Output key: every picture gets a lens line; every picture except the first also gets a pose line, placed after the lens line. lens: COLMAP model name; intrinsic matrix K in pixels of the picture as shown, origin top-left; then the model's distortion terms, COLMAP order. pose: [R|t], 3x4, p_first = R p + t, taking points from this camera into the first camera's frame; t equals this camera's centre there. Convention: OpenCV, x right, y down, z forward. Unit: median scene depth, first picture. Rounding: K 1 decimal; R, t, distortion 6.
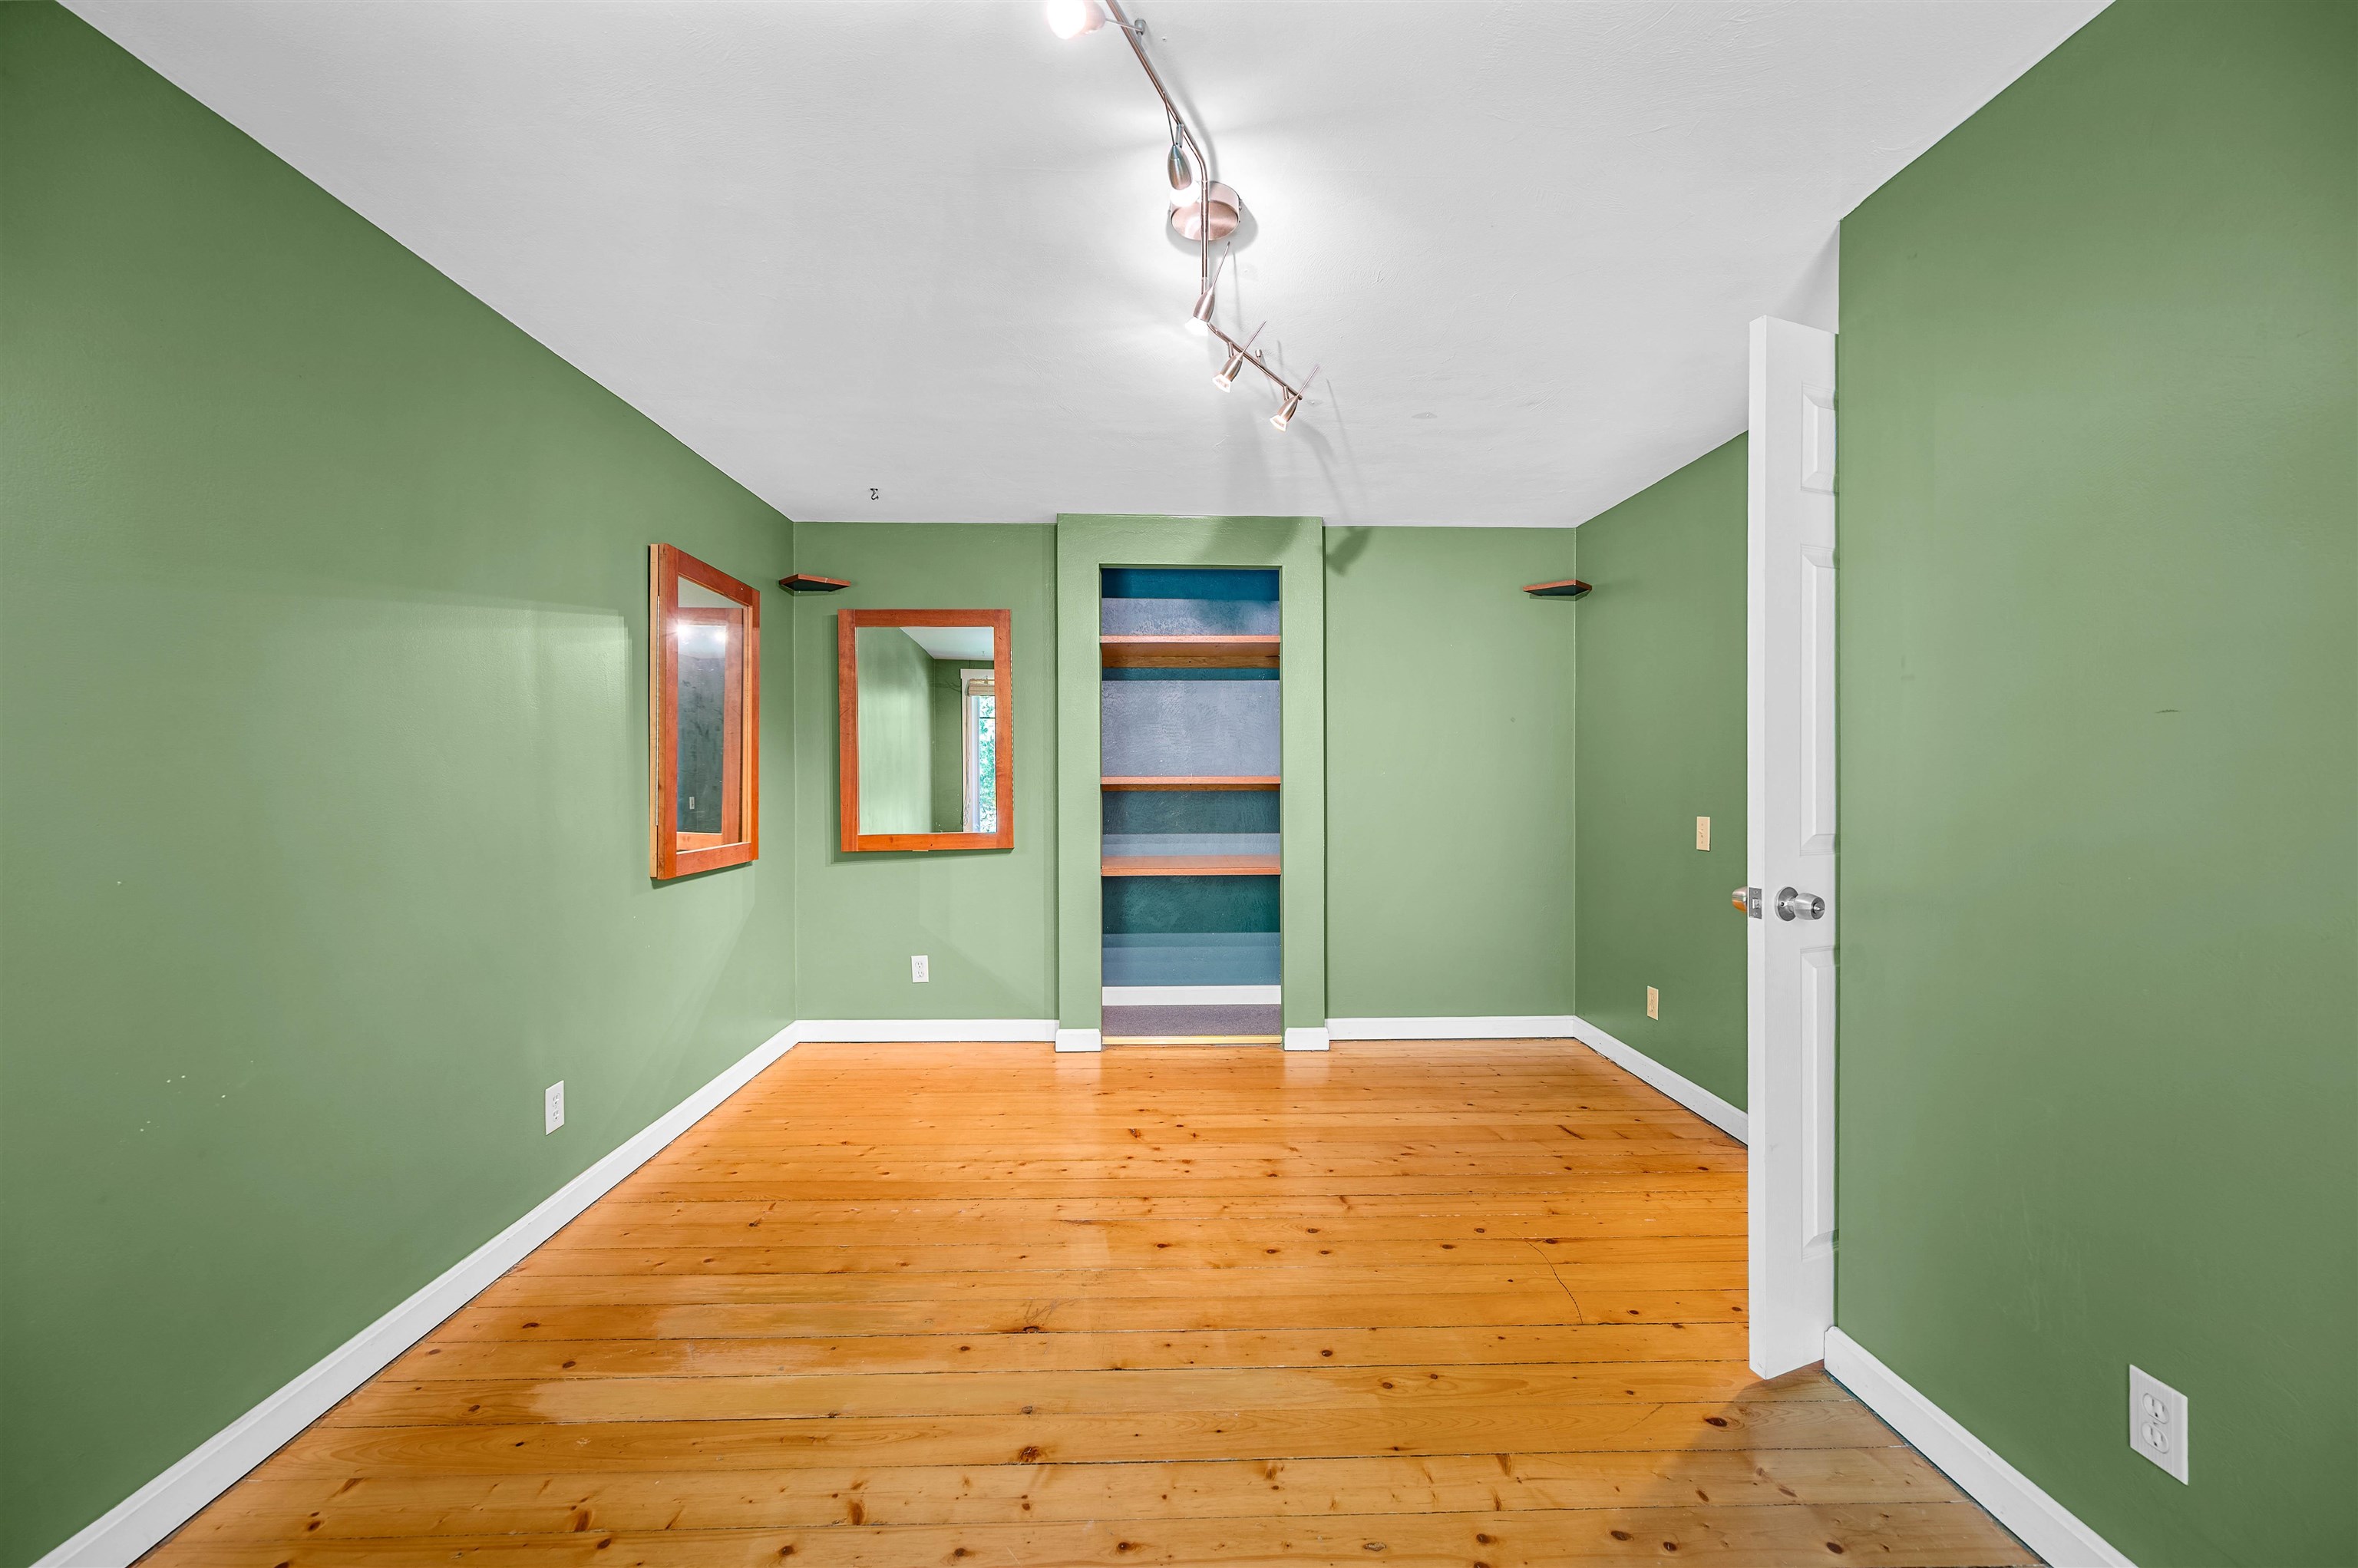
lens RADIAL K [[949.4, 0, 1173.8], [0, 949.4, 783.3], [0, 0, 1]] dist [0.001020, -0.000673]
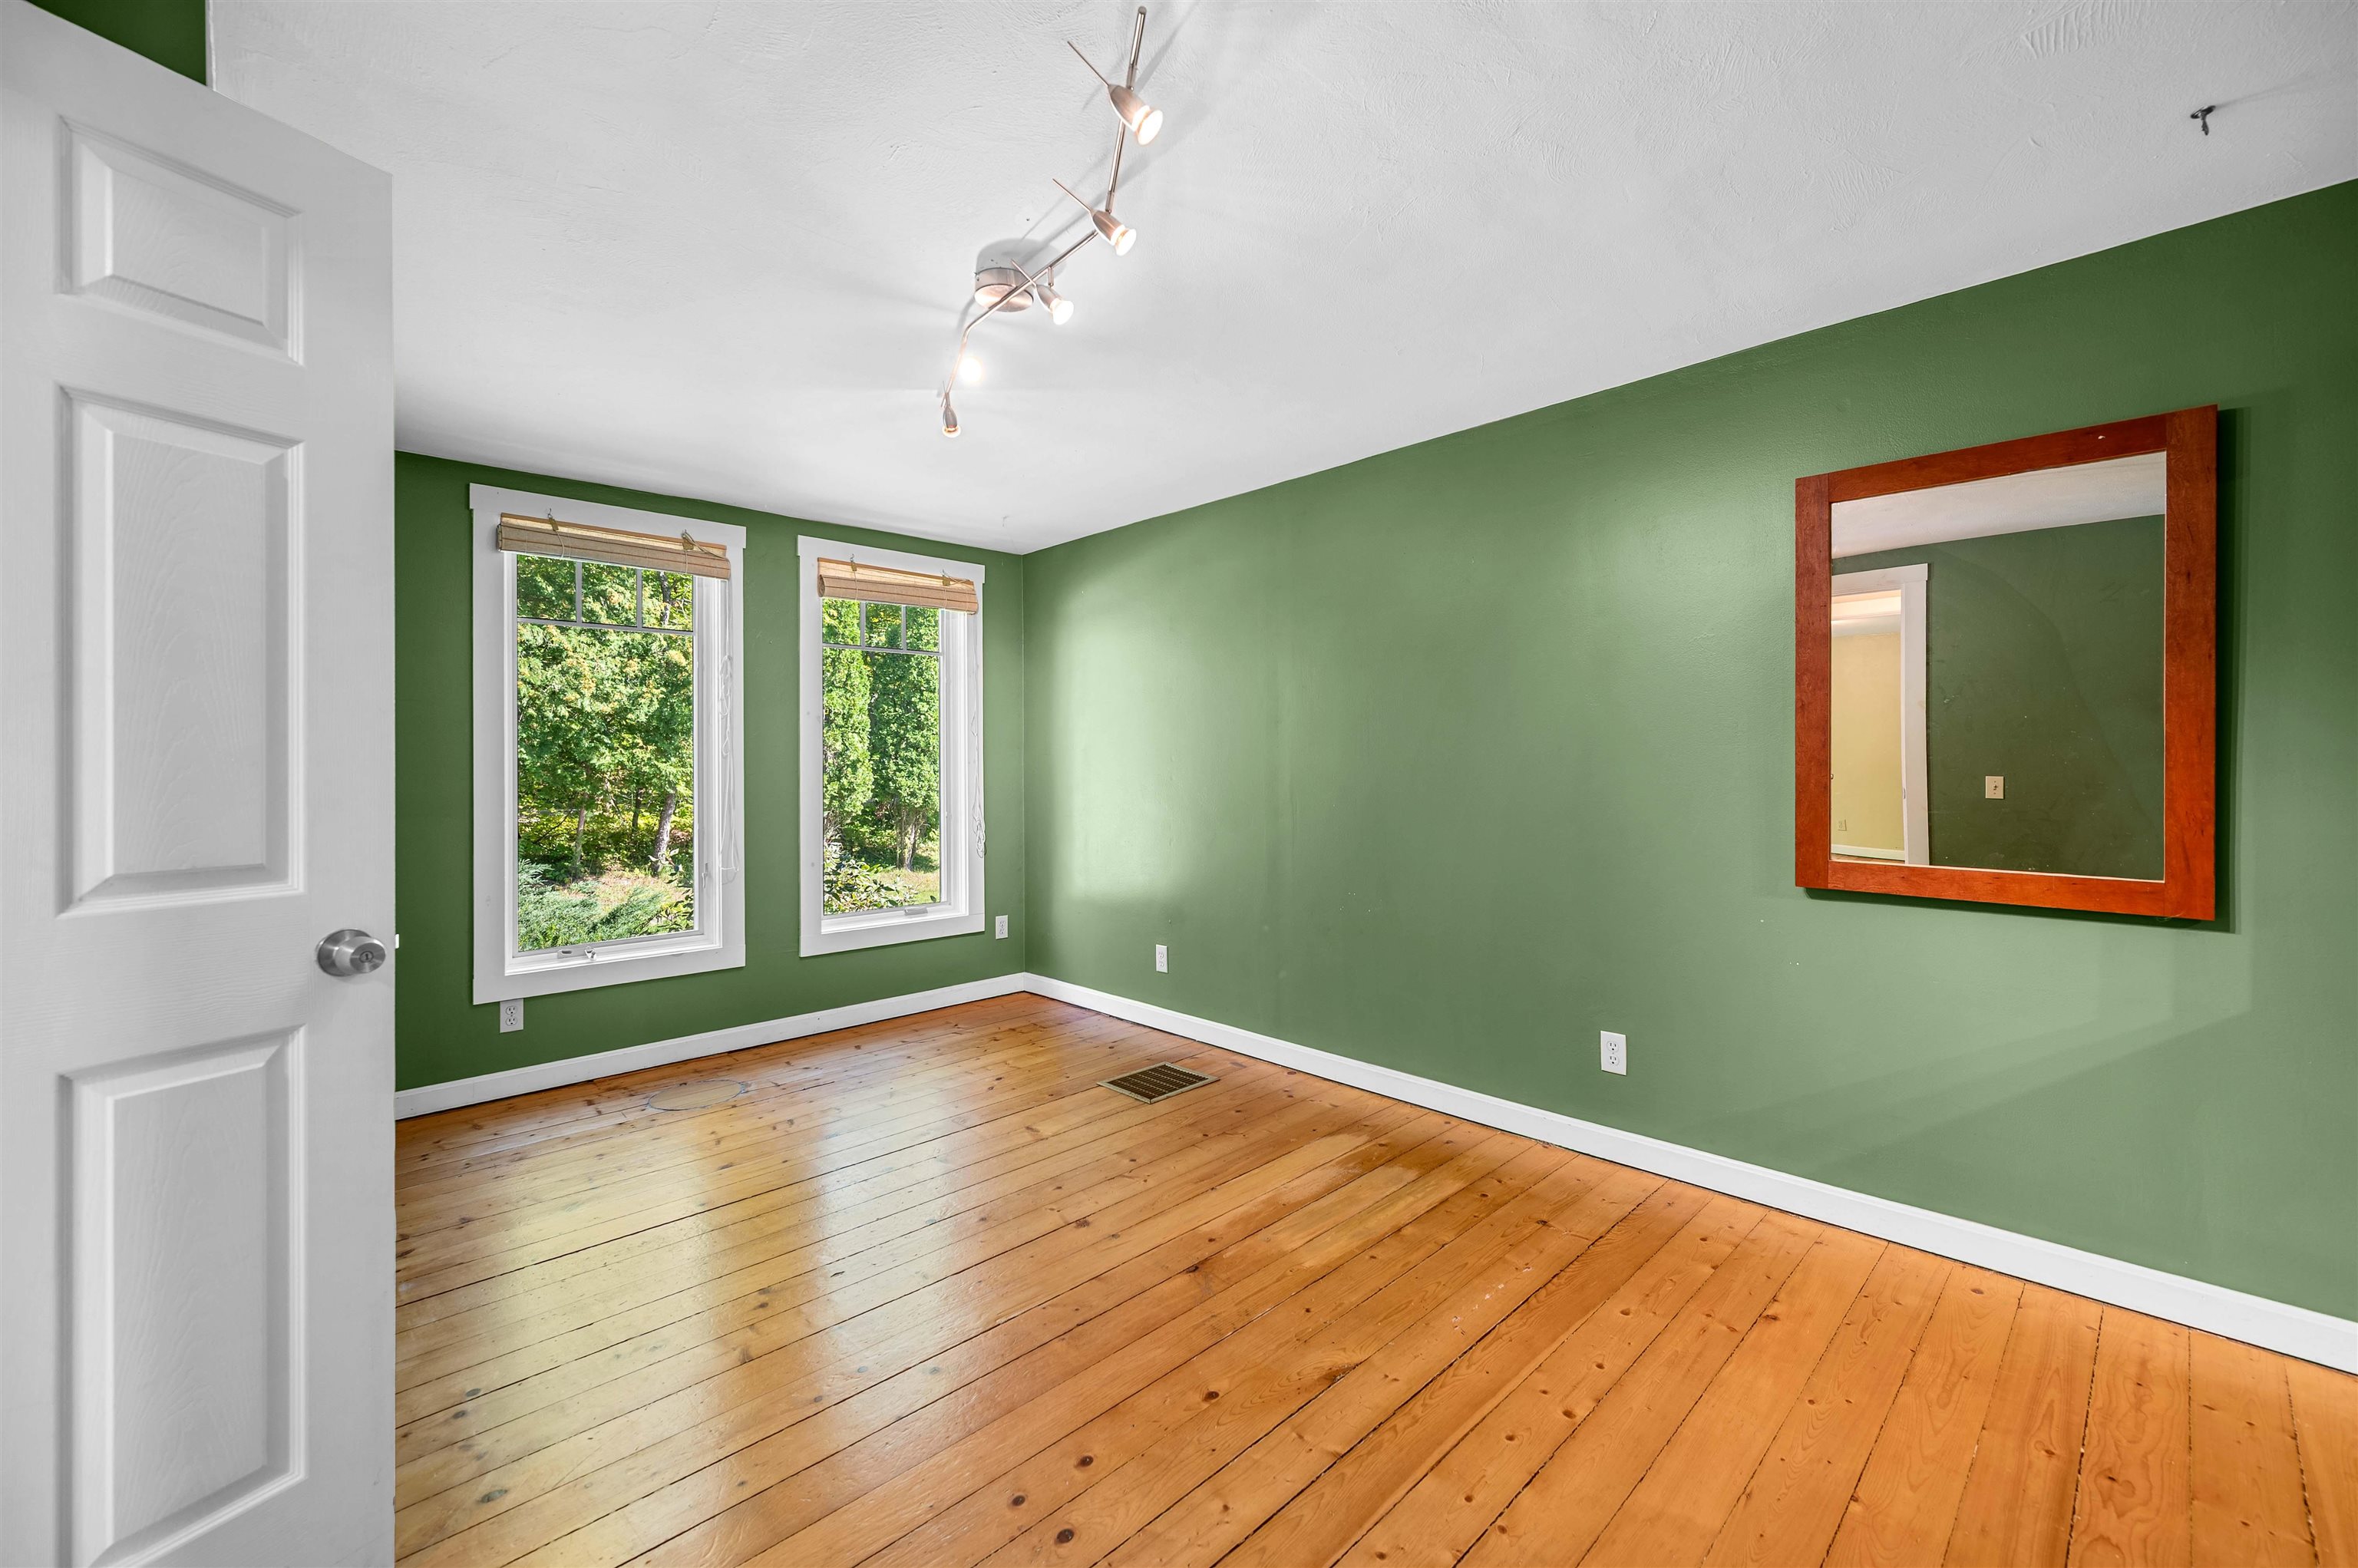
lens RADIAL K [[949.4, 0, 1188.5], [0, 949.4, 771.0], [0, 0, 1]] dist [0.001020, -0.000673]
pose [[-0.733094, 0.014944, -0.679963, 0.594410], [0.001160, 0.999785, 0.020722, -0.026540], [0.680127, 0.014403, -0.732953, 1.792002]]
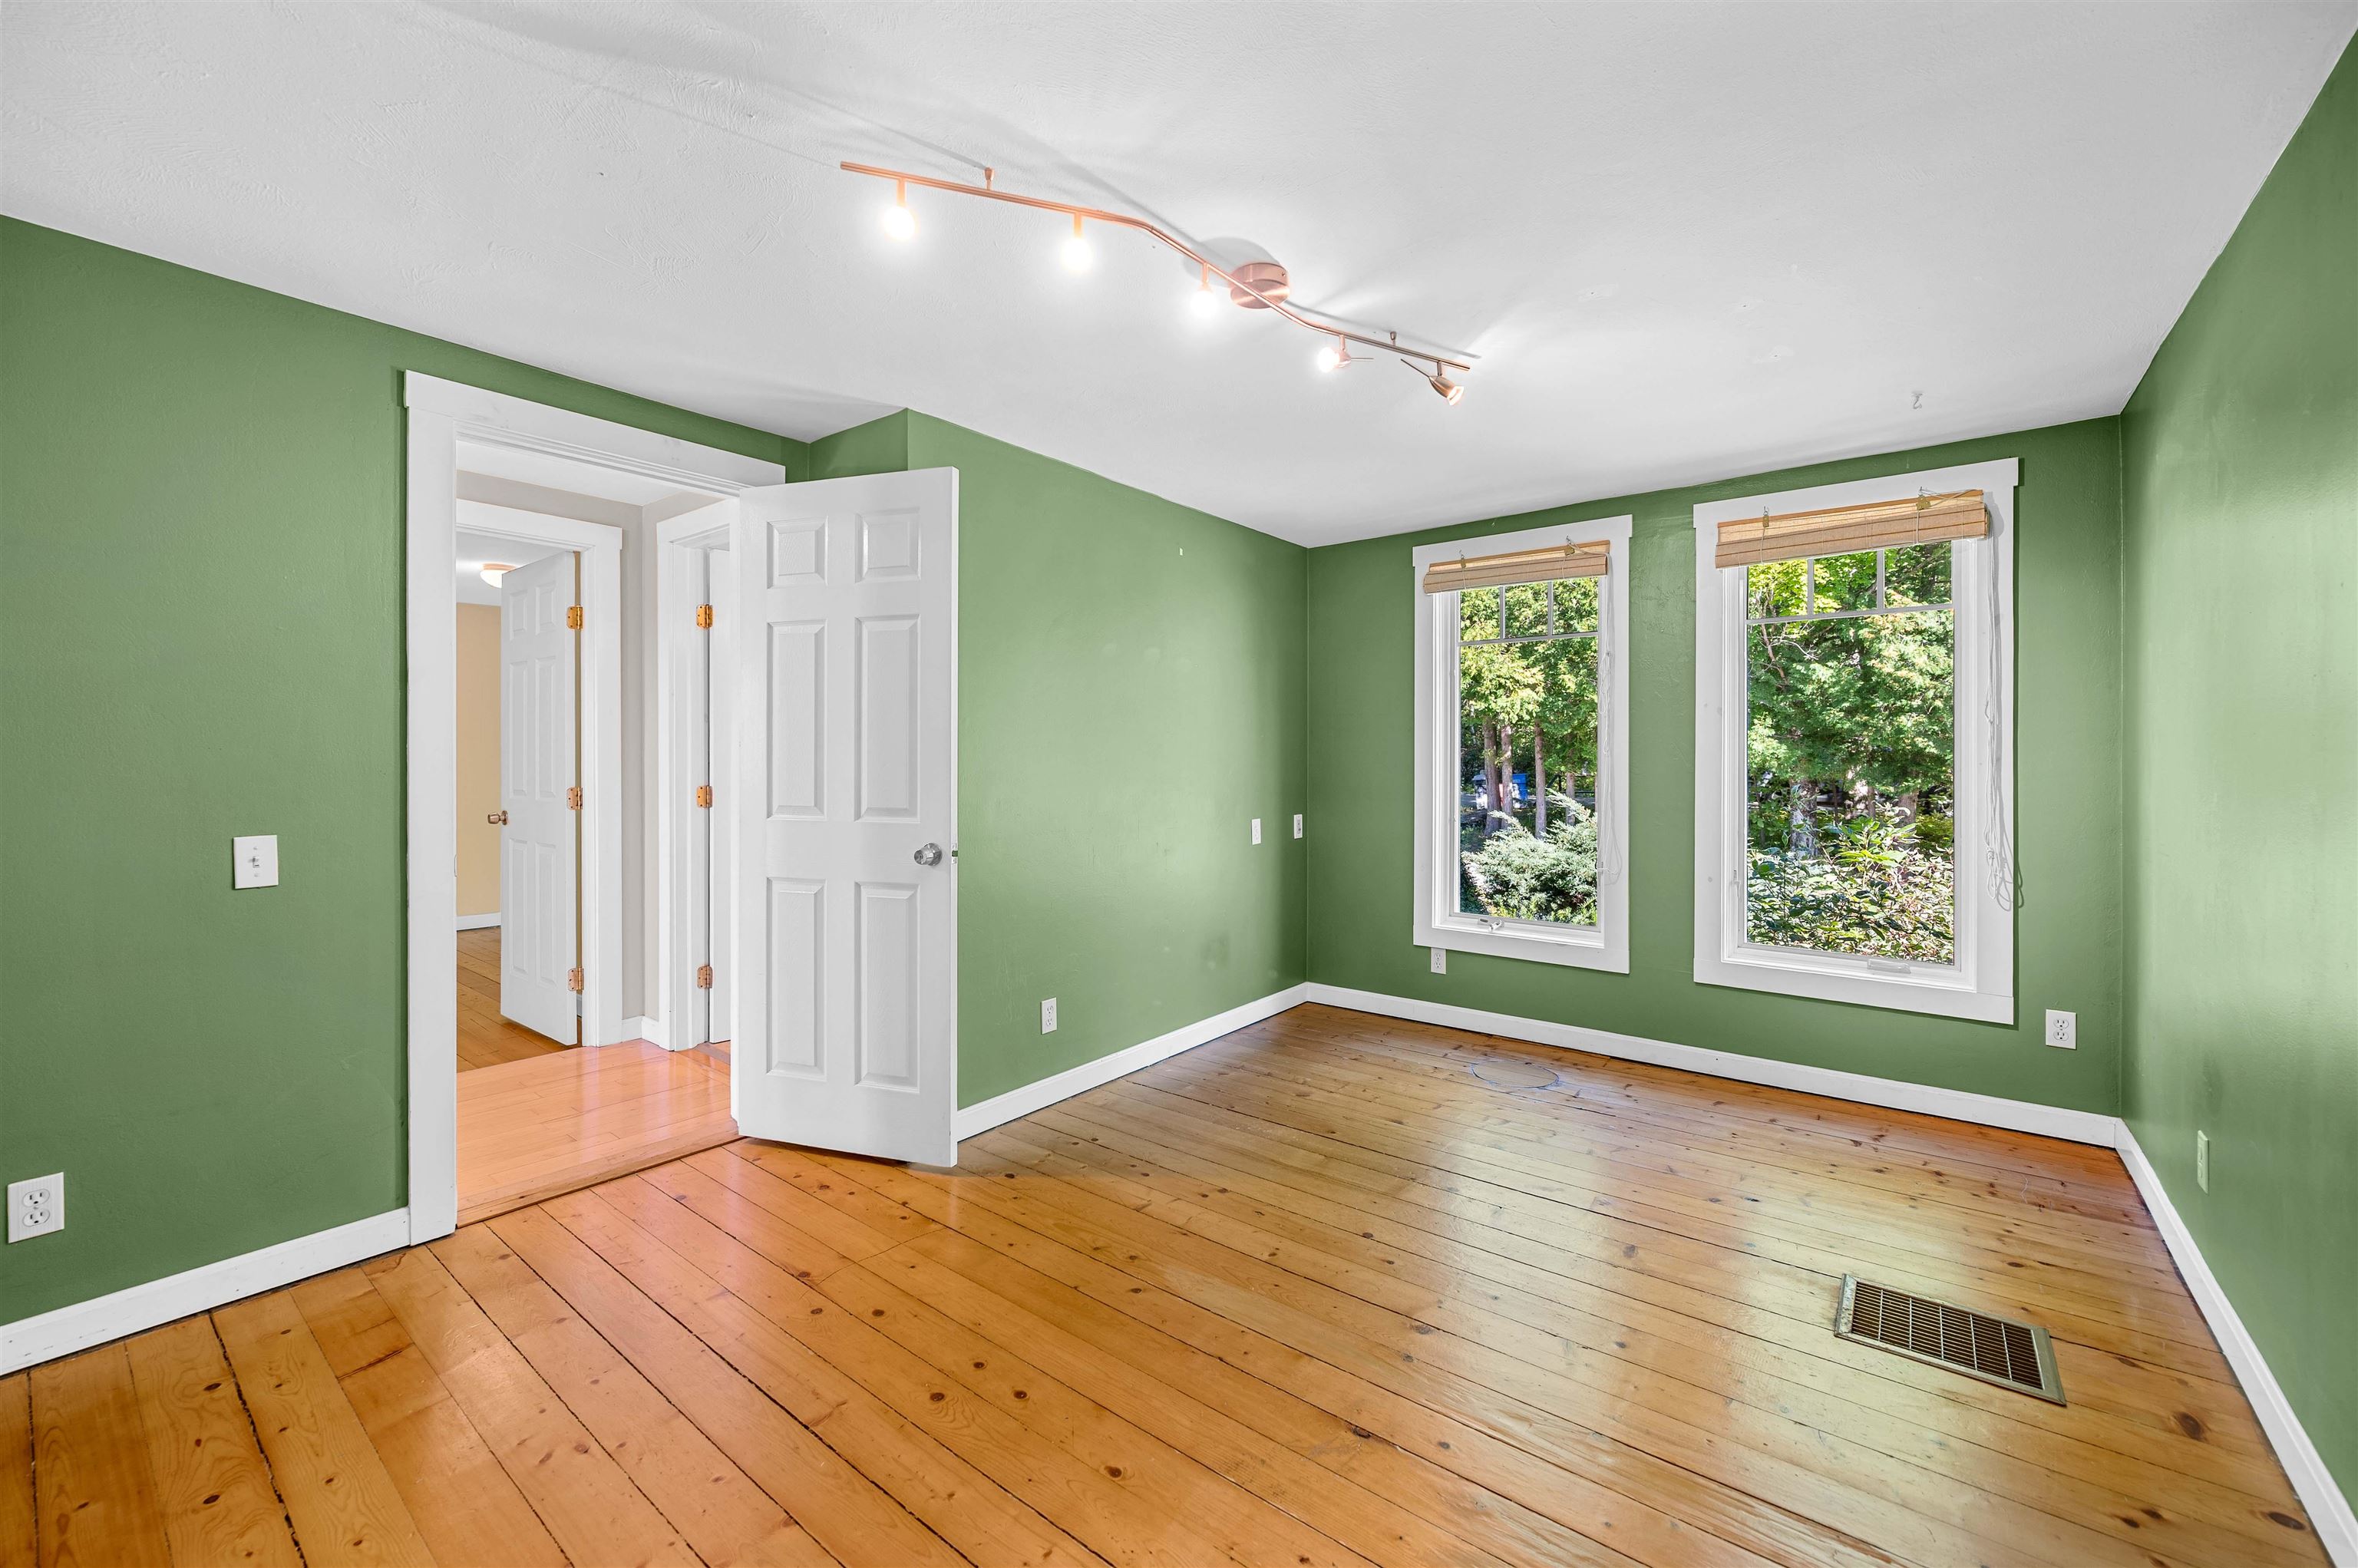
lens RADIAL K [[949.4, 0, 1186.7], [0, 949.4, 761.5], [0, 0, 1]] dist [0.001020, -0.000673]
pose [[-0.772569, 0.001738, 0.634928, -0.571174], [0.010301, 0.999899, 0.009798, -0.030884], [-0.634847, 0.014110, -0.772509, 1.736466]]
